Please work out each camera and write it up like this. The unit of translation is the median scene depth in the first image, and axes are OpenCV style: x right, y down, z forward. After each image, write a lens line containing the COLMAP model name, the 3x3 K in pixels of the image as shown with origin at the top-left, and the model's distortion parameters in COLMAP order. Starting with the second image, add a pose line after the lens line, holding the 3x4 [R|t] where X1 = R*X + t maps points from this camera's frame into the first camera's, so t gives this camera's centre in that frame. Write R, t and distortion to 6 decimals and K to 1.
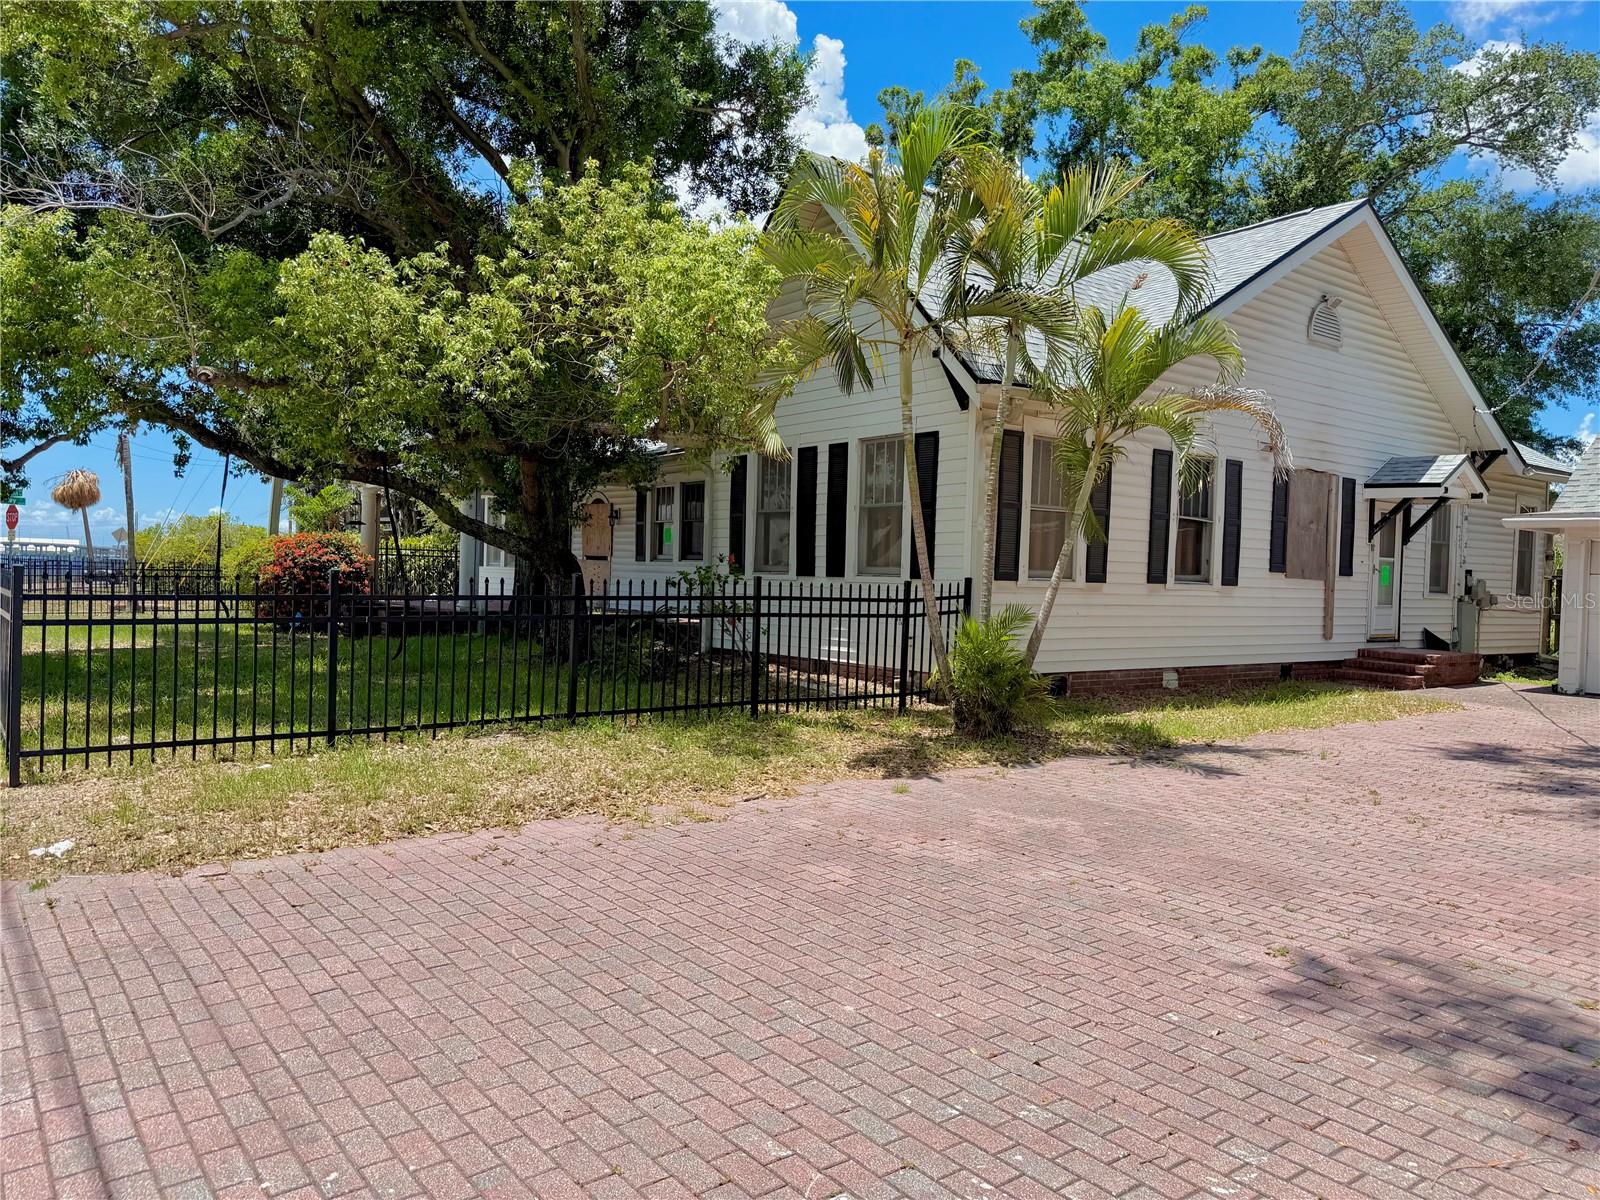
lens RADIAL K [[1152.8, 0, 798.2], [0, 1152.8, 601.6], [0, 0, 1]] dist [0.055999, -0.041474]
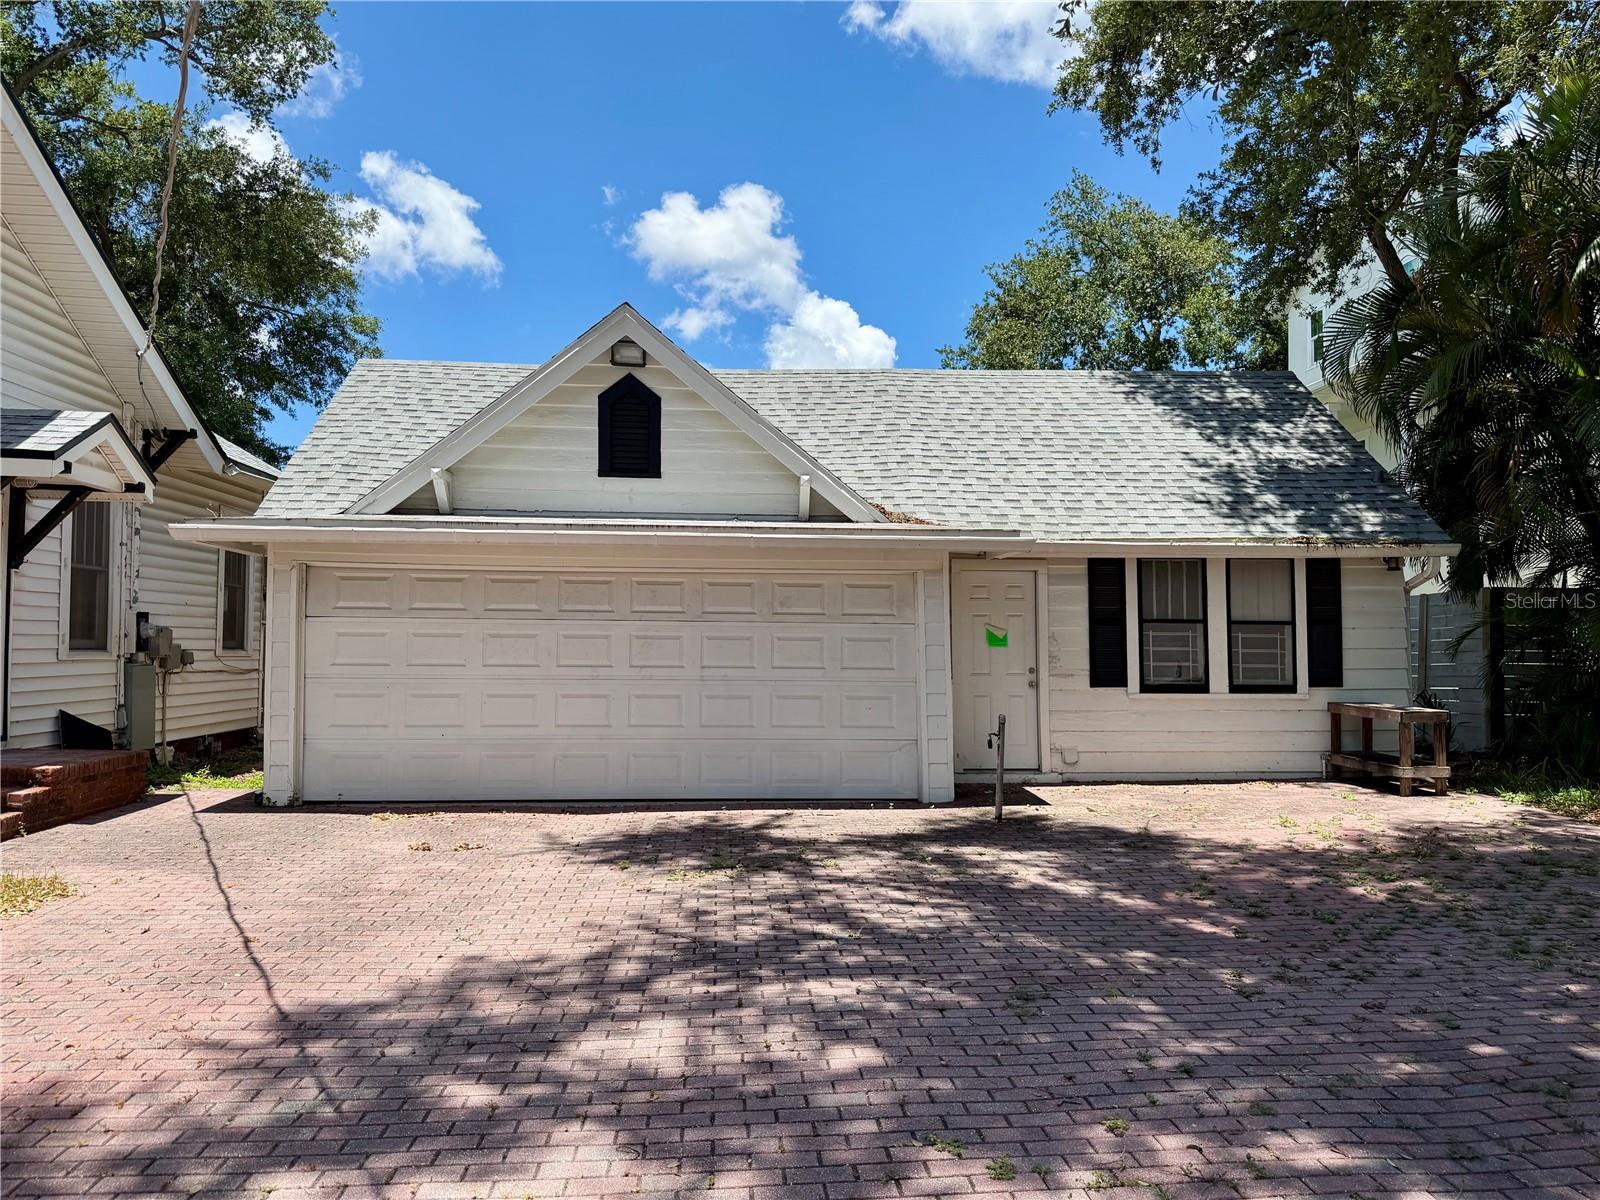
lens RADIAL K [[1152.8, 0, 801.9], [0, 1152.8, 598.1], [0, 0, 1]] dist [0.055999, -0.041474]
pose [[0.565341, 0.006543, 0.824831, 0.252089], [0.030587, 0.999114, -0.028891, -0.005563], [-0.824290, 0.041562, 0.564640, 0.344037]]
